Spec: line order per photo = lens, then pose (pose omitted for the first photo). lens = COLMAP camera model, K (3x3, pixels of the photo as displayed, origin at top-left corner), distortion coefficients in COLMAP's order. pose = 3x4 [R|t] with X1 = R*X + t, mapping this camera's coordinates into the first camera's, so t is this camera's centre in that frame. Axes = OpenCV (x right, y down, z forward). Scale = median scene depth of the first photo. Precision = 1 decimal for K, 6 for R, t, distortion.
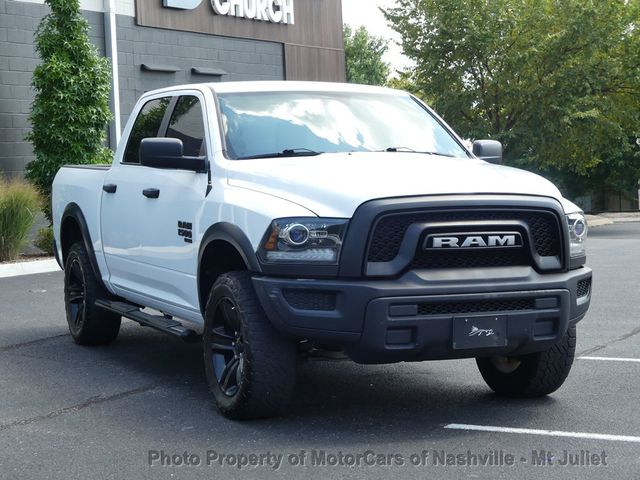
lens RADIAL K [[1375.2, 0, 320.0], [0, 1375.2, 240.0], [0, 0, 1]] dist [-0.020485, -0.027195]
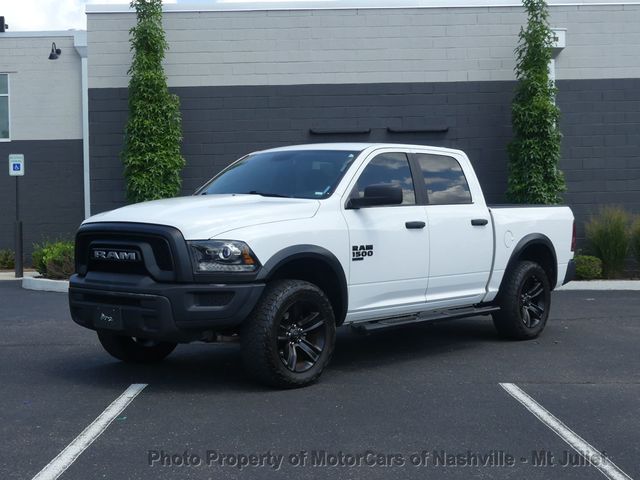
lens RADIAL K [[961.7, 0, 320.0], [0, 961.7, 240.0], [0, 0, 1]] dist [-0.003850, -0.066196]
pose [[0.443892, 0.035945, -0.895359, 1.009796], [-0.055115, 0.998399, 0.012757, -0.036109], [0.894384, 0.043685, 0.445162, 0.673443]]
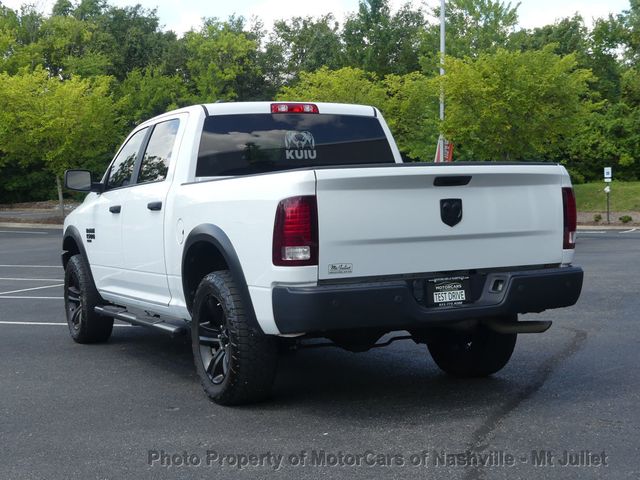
lens RADIAL K [[1044.1, 0, 320.0], [0, 1044.1, 240.0], [0, 0, 1]] dist [-0.011231, 0.069348]
pose [[-0.997661, 0.039245, -0.055963, -0.050913], [0.034107, 0.995359, 0.089987, -0.102370], [0.059235, 0.087867, -0.994369, 2.315495]]
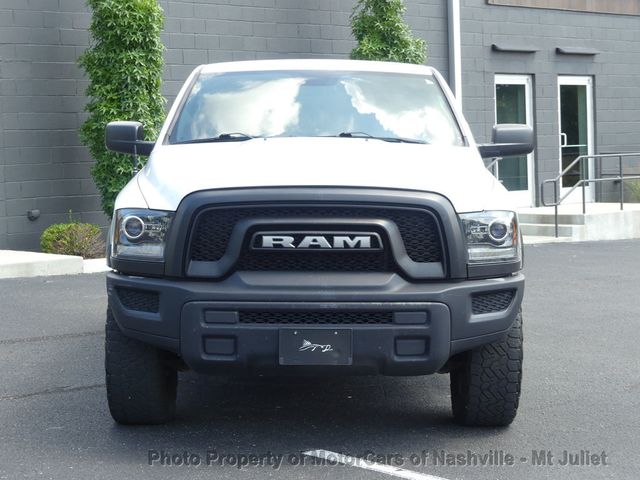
lens RADIAL K [[1375.2, 0, 320.0], [0, 1375.2, 240.0], [0, 0, 1]] dist [-0.020485, -0.027195]
pose [[0.922827, 0.034900, -0.383629, 0.404185], [-0.030123, 0.999376, 0.018457, -0.014677], [0.384034, -0.005476, 0.923303, 0.184907]]
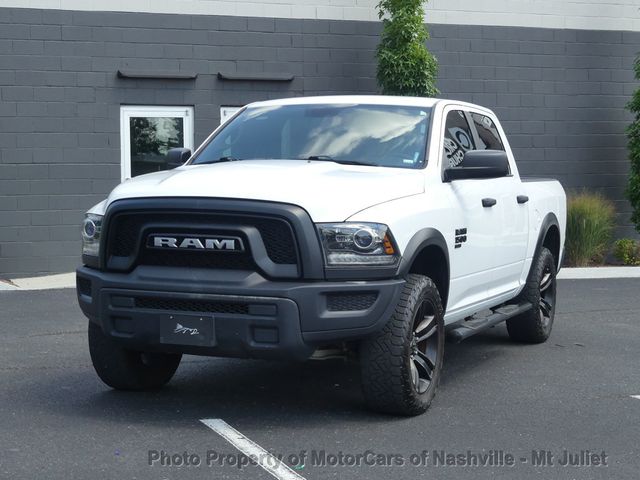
lens RADIAL K [[1225.3, 0, 320.0], [0, 1225.3, 240.0], [0, 0, 1]] dist [-0.028971, 0.000595]
pose [[0.710305, 0.050086, -0.702110, 0.754699], [-0.058096, 0.998234, 0.012436, -0.016835], [0.701492, 0.031956, 0.711960, 0.368332]]
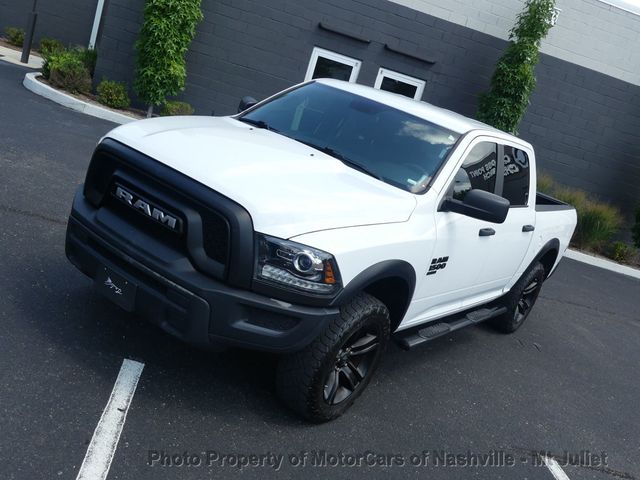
lens RADIAL K [[661.9, 0, 320.0], [0, 661.9, 240.0], [0, 0, 1]] dist [-0.010886, -0.003083]
pose [[0.495770, 0.377161, -0.782280, 0.522620], [-0.357979, 0.909438, 0.211598, -0.116793], [0.791242, 0.175136, 0.585887, 0.740948]]
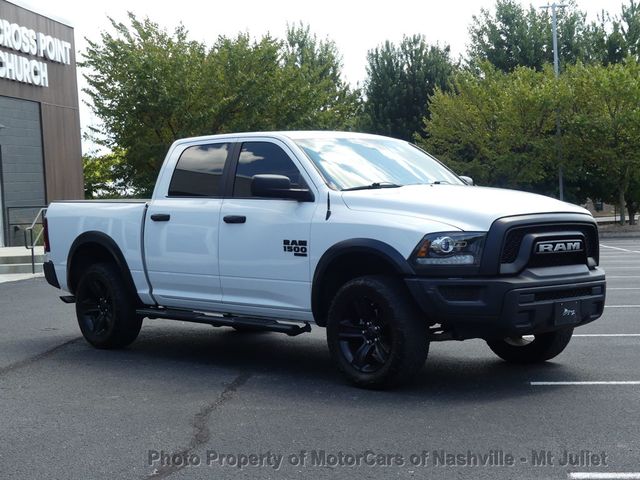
lens RADIAL K [[1122.8, 0, 320.0], [0, 1122.8, 240.0], [0, 0, 1]] dist [0.017821, -0.068016]
pose [[0.944175, -0.022700, 0.328660, -0.440048], [0.030623, 0.999351, -0.018951, 0.007297], [-0.328017, 0.027957, 0.944258, 0.012919]]
